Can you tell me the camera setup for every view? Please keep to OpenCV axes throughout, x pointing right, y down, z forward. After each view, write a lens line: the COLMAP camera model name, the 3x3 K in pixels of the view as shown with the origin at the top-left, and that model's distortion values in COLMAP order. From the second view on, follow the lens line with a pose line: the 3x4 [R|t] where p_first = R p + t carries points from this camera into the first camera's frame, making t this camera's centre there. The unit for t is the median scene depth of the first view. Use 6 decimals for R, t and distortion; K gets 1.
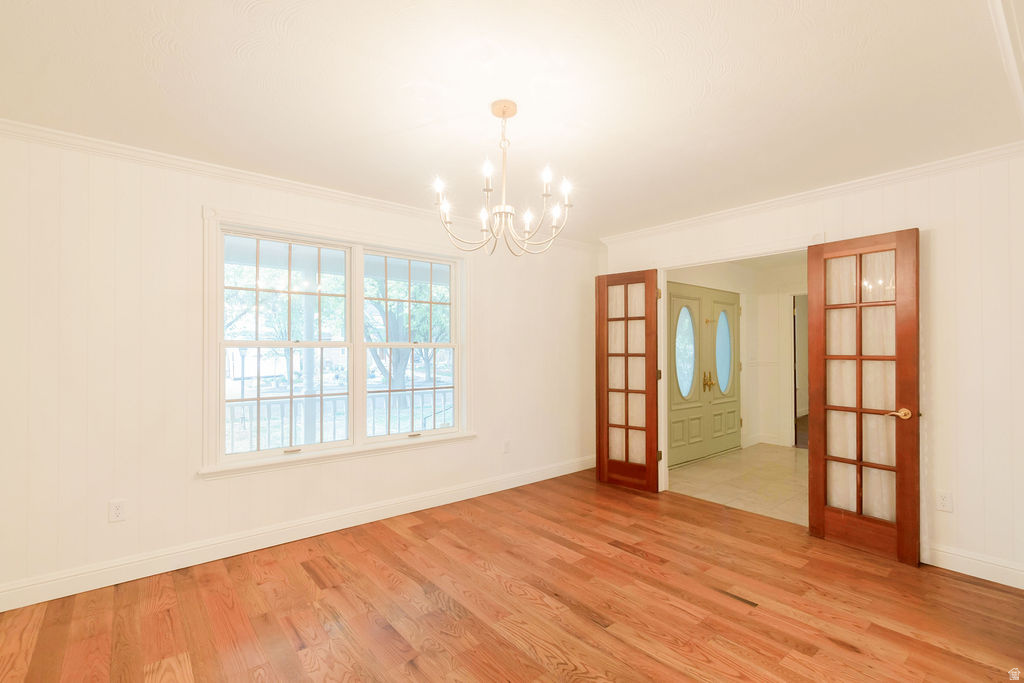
lens RADIAL K [[462.8, 0, 513.7], [0, 462.8, 344.5], [0, 0, 1]] dist [0.006322, -0.000396]
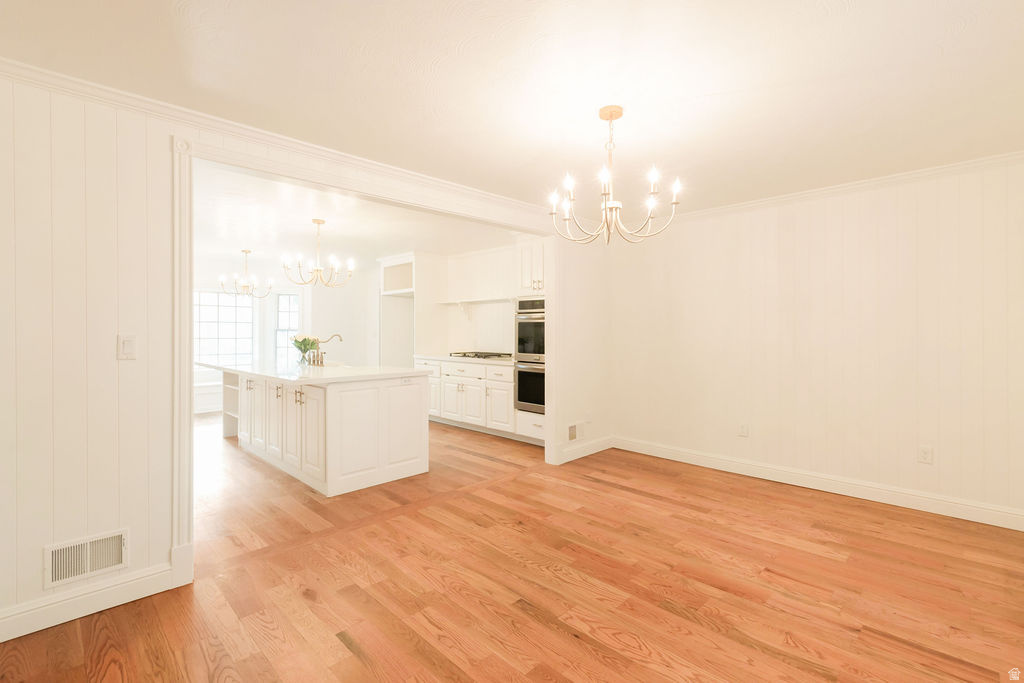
lens RADIAL K [[462.8, 0, 507.8], [0, 462.8, 336.8], [0, 0, 1]] dist [0.006322, -0.000396]
pose [[-0.996666, 0.003521, -0.081520, 0.256966], [0.003619, 0.999993, -0.001051, 0.024112], [0.081515, -0.001343, -0.996671, 1.684943]]
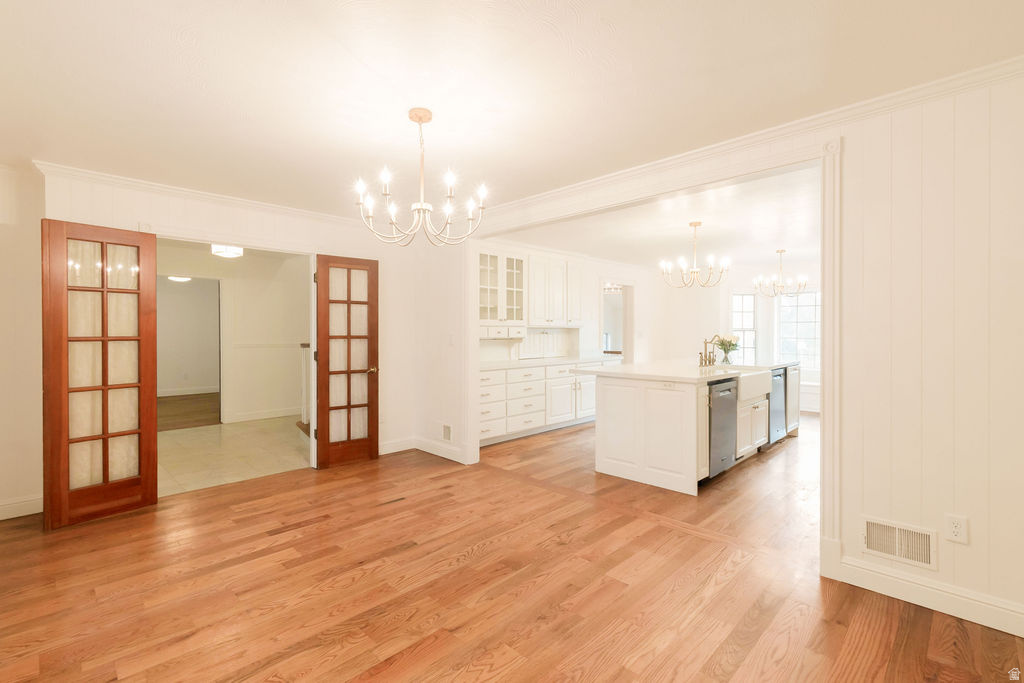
lens RADIAL K [[462.8, 0, 509.6], [0, 462.8, 340.0], [0, 0, 1]] dist [0.006322, -0.000396]
pose [[-0.091882, -0.012661, 0.995689, -0.925782], [-0.010961, 0.999871, 0.011703, 0.017270], [-0.995710, -0.009839, -0.092009, 0.722331]]
